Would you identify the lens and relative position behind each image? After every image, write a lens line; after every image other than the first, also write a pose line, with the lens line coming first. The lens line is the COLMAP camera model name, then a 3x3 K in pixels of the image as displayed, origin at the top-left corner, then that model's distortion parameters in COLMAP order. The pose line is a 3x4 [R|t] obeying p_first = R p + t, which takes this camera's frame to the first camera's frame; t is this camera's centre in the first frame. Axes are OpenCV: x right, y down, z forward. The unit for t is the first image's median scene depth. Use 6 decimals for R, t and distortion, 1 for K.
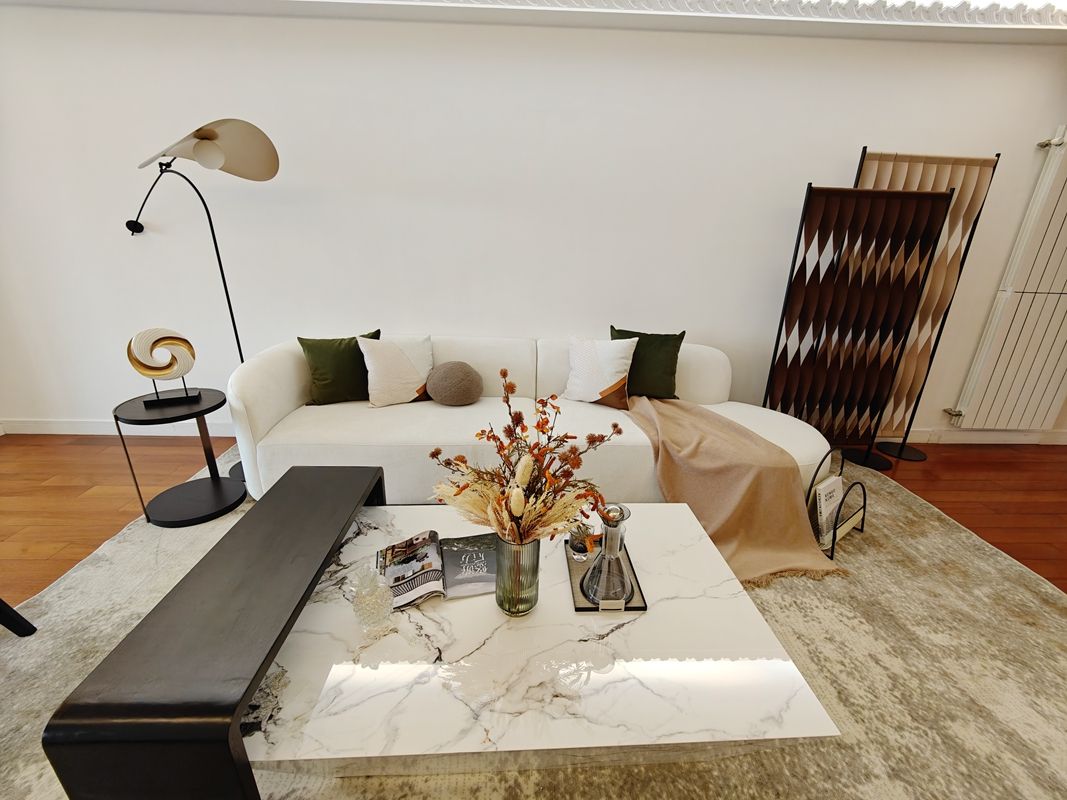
lens RADIAL K [[459.9, 0, 531.0], [0, 459.9, 401.8], [0, 0, 1]] dist [-0.004599, -0.001318]
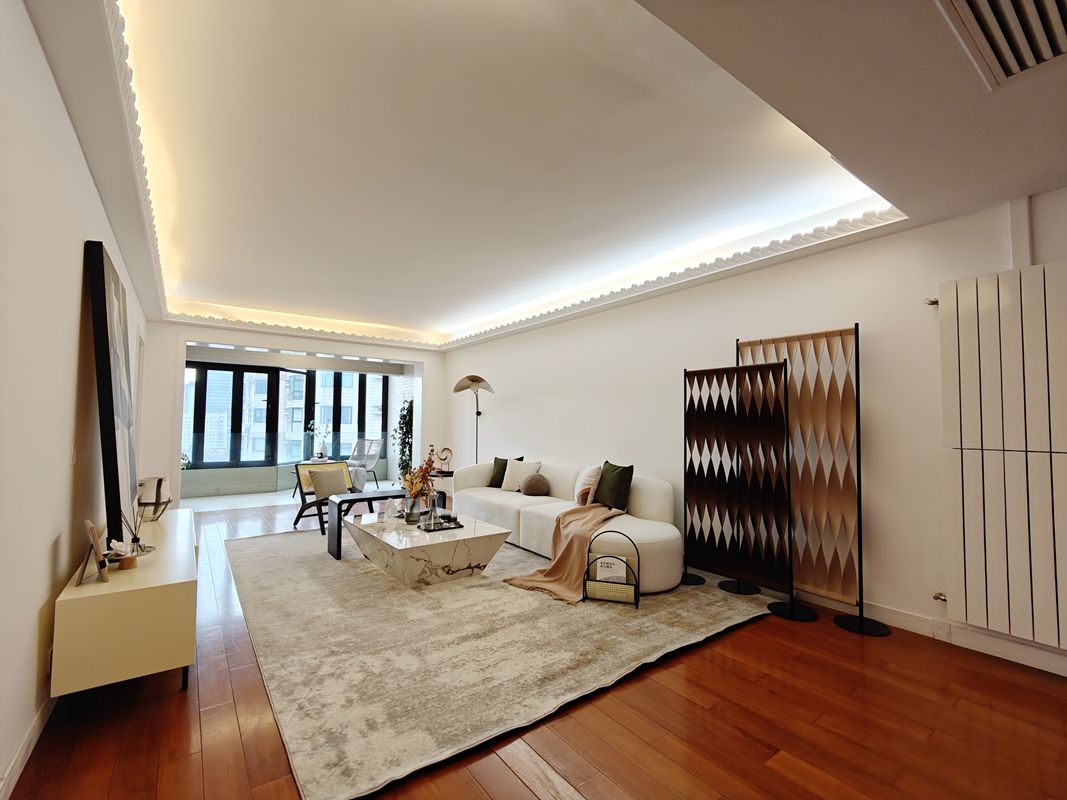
lens RADIAL K [[459.9, 0, 539.0], [0, 459.9, 406.8], [0, 0, 1]] dist [-0.004599, -0.001318]
pose [[0.588452, -0.044456, -0.807309, 1.462280], [-0.277542, 0.926711, -0.253333, 0.142465], [0.759405, 0.373136, 0.532986, -0.108417]]
